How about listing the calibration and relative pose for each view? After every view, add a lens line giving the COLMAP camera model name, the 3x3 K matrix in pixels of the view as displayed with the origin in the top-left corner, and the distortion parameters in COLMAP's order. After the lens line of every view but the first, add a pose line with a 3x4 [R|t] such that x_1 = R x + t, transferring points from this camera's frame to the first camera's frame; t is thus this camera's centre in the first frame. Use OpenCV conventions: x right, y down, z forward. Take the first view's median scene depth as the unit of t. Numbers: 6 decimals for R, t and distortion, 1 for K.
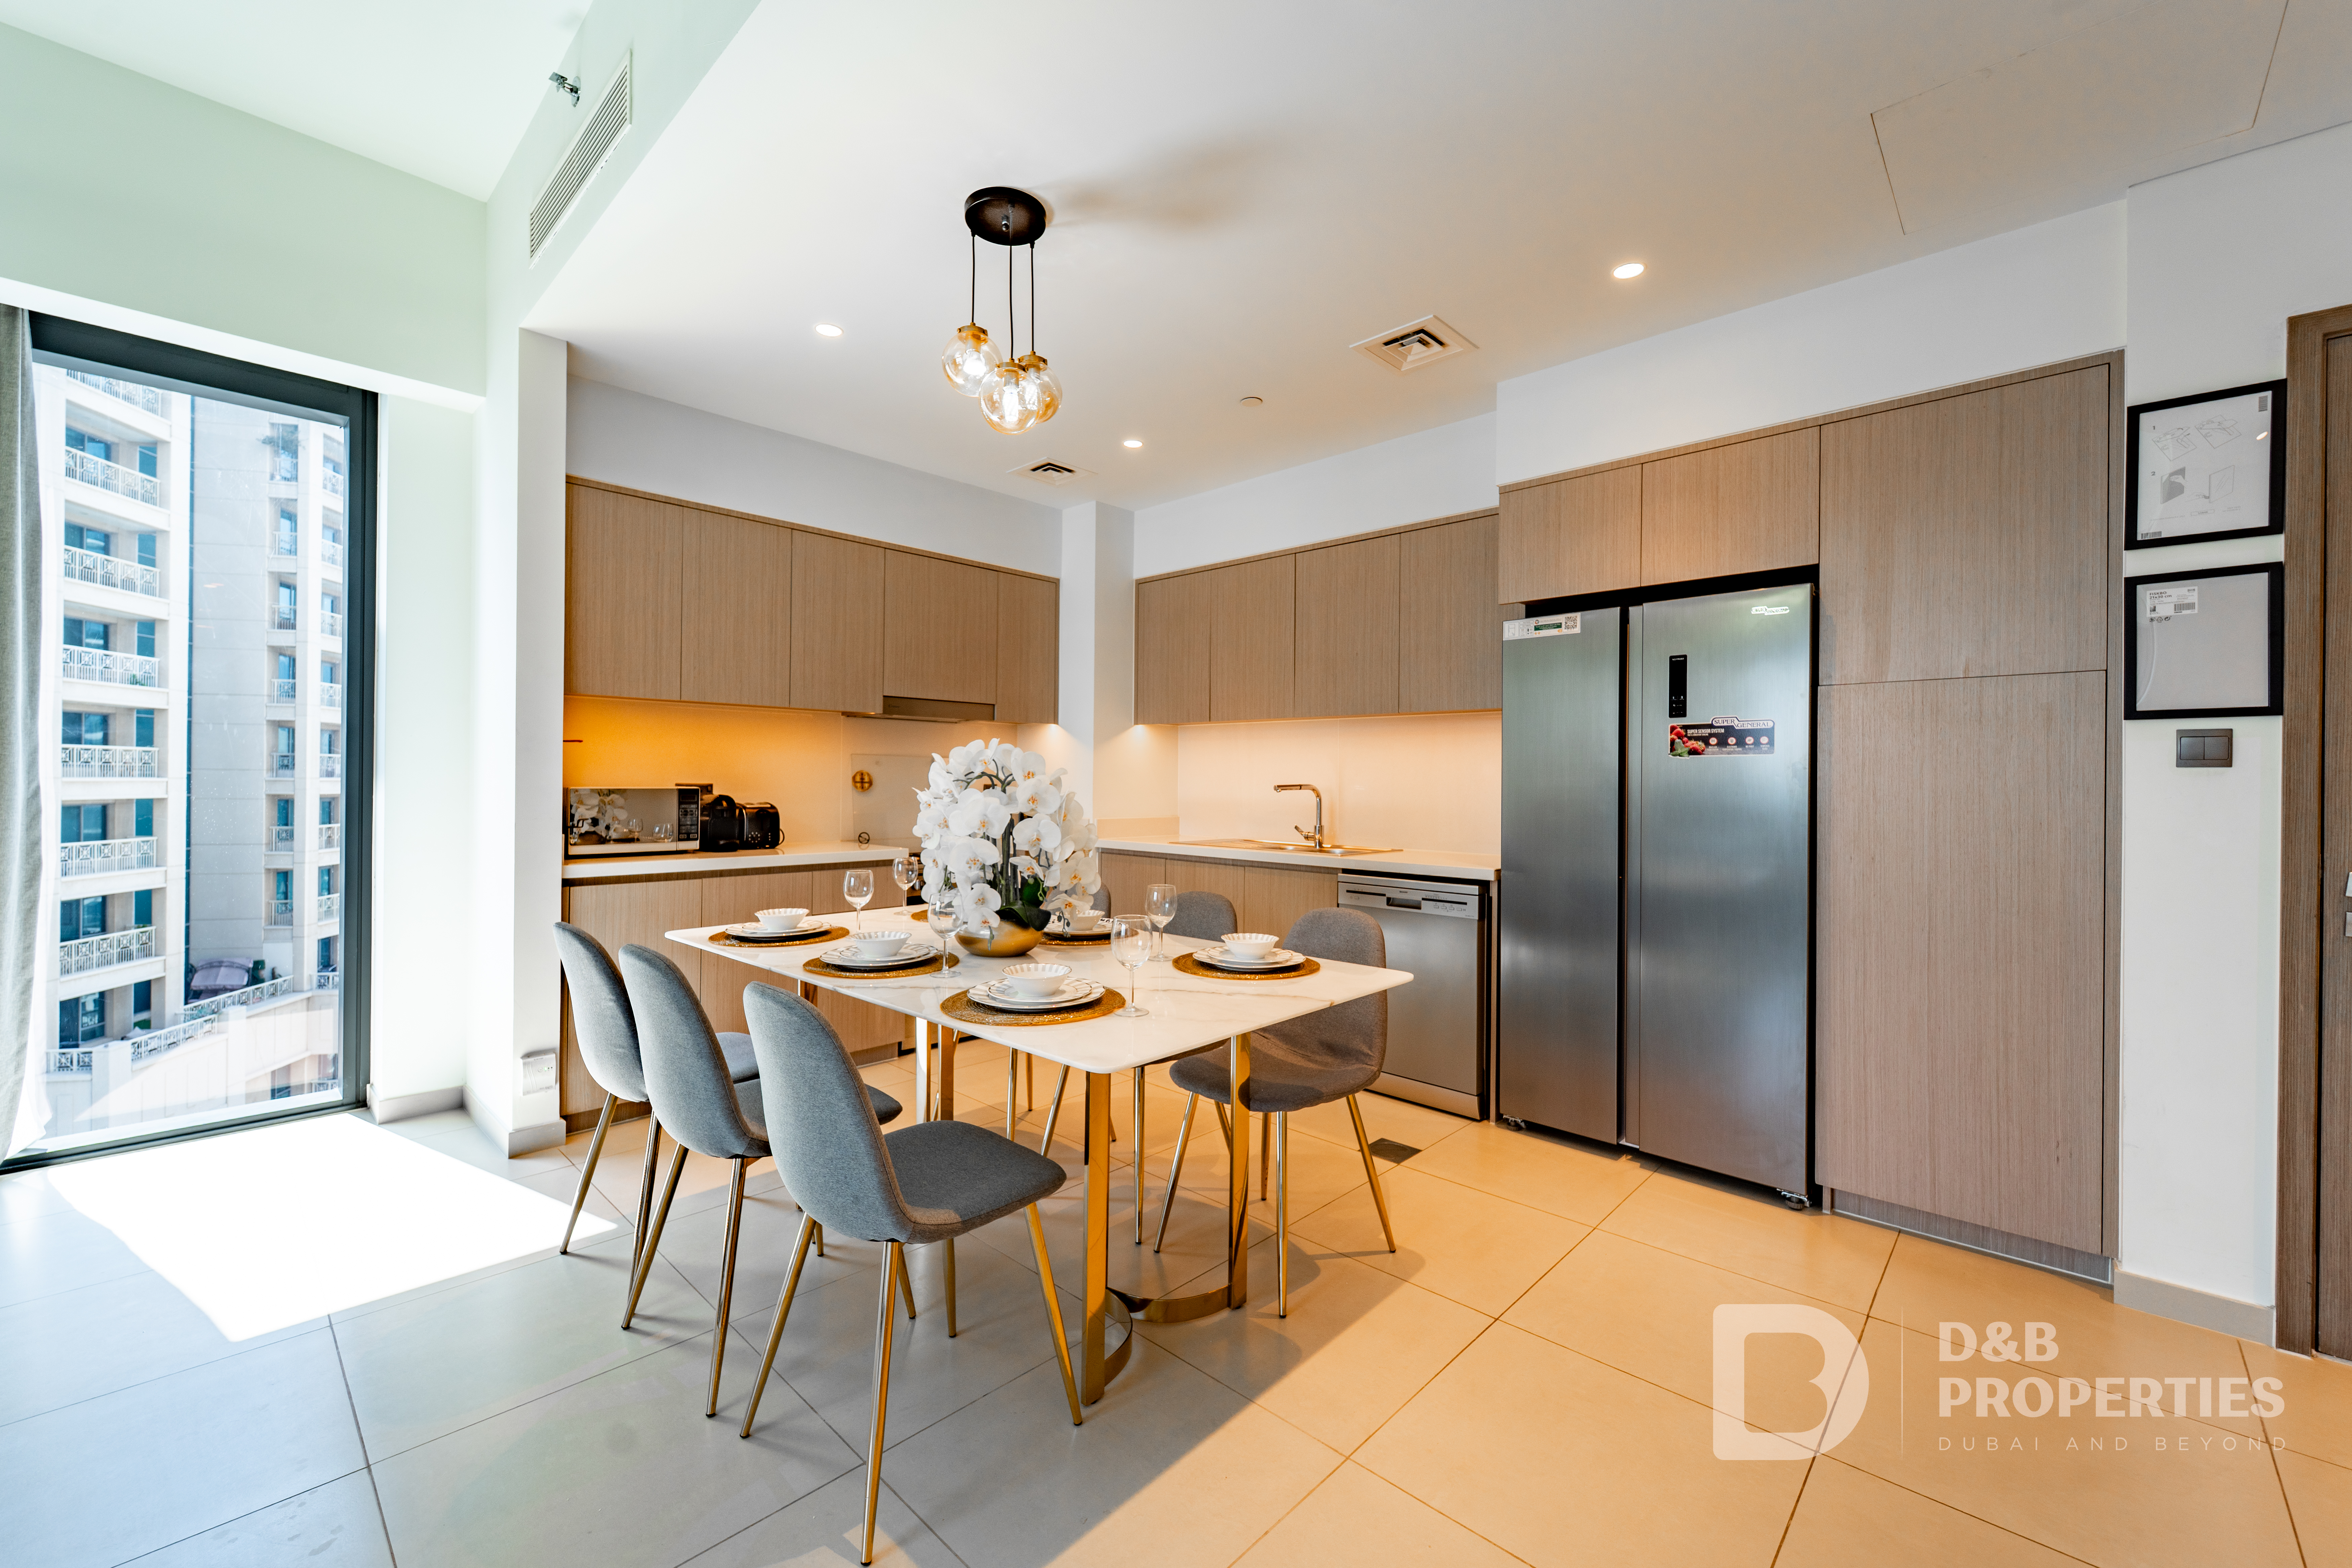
lens RADIAL K [[940.7, 0, 1174.1], [0, 940.7, 781.1], [0, 0, 1]] dist [0.003391, 0.000253]
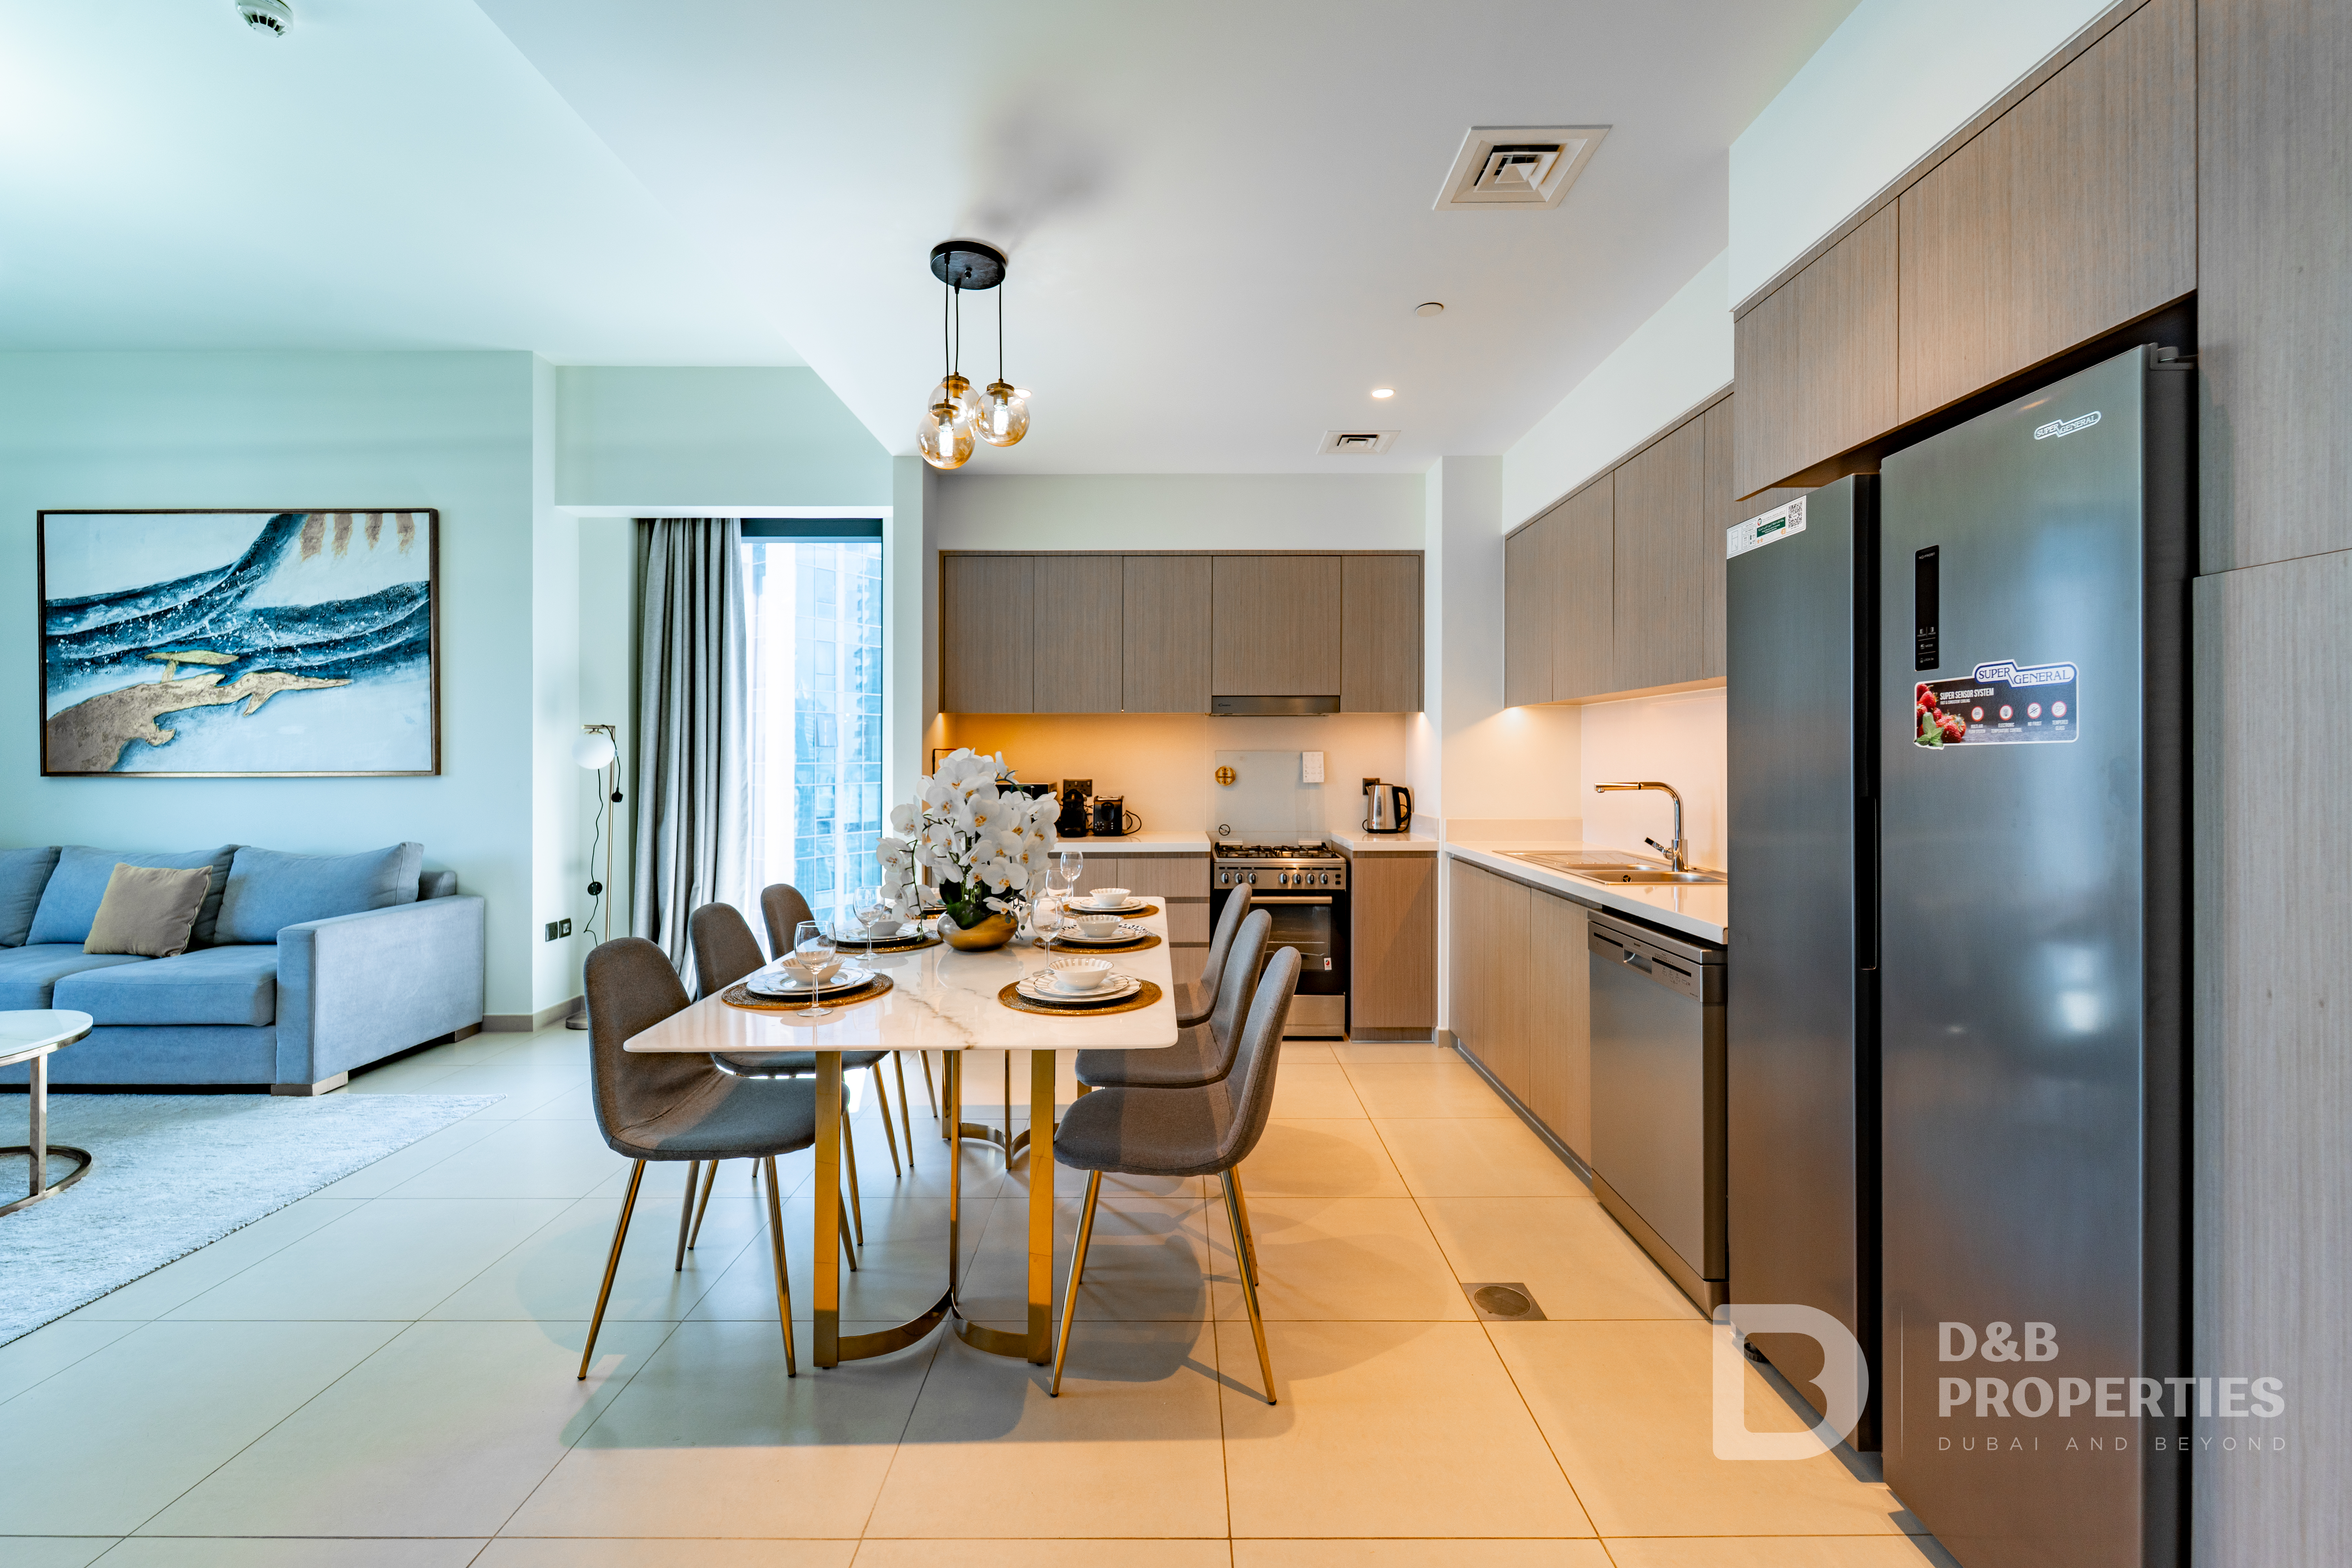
lens RADIAL K [[946.6, 0, 1165.3], [0, 946.6, 758.6], [0, 0, 1]] dist [-0.002922, -0.000554]
pose [[0.685573, -0.012555, -0.727895, 0.627407], [0.009686, 0.999920, -0.008124, -0.018805], [0.727939, -0.001480, 0.685640, 0.344824]]
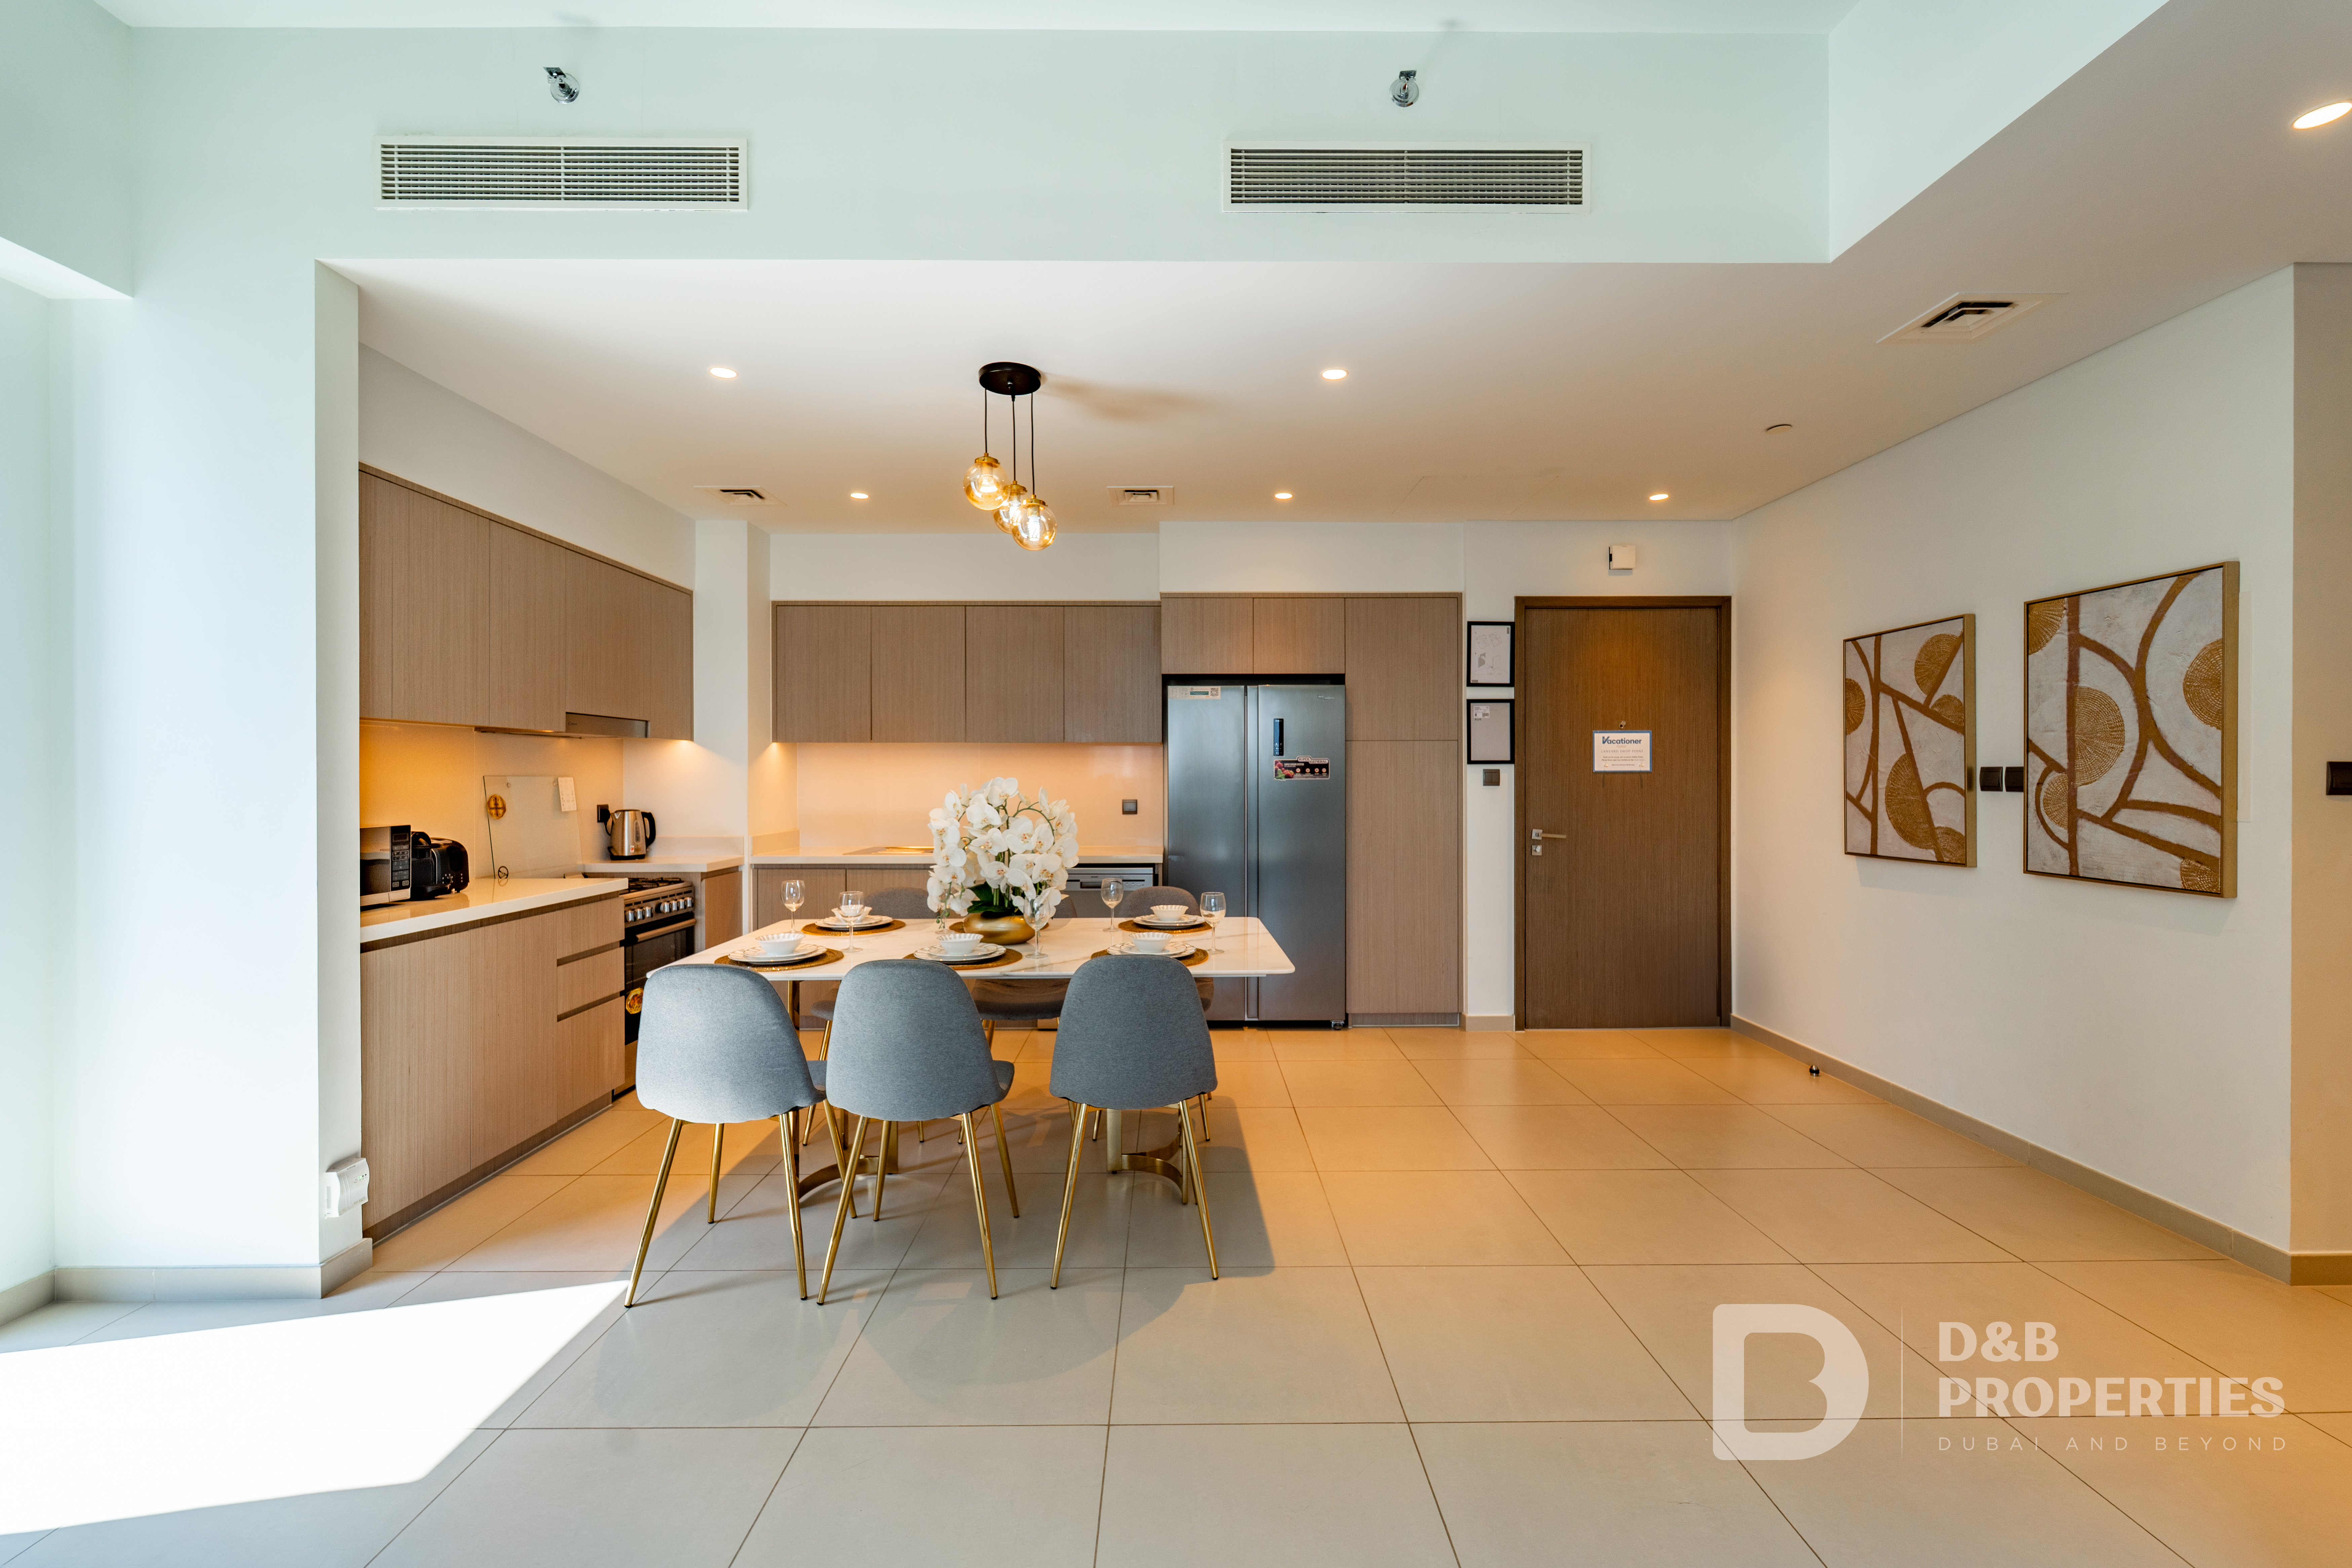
lens RADIAL K [[944.9, 0, 1186.9], [0, 944.9, 780.7], [0, 0, 1]] dist [0.001012, -0.000609]
pose [[0.717518, -0.013646, 0.696406, -0.754733], [0.009755, 0.999907, 0.009543, -0.041086], [-0.696472, -0.000054, 0.717584, -0.090578]]
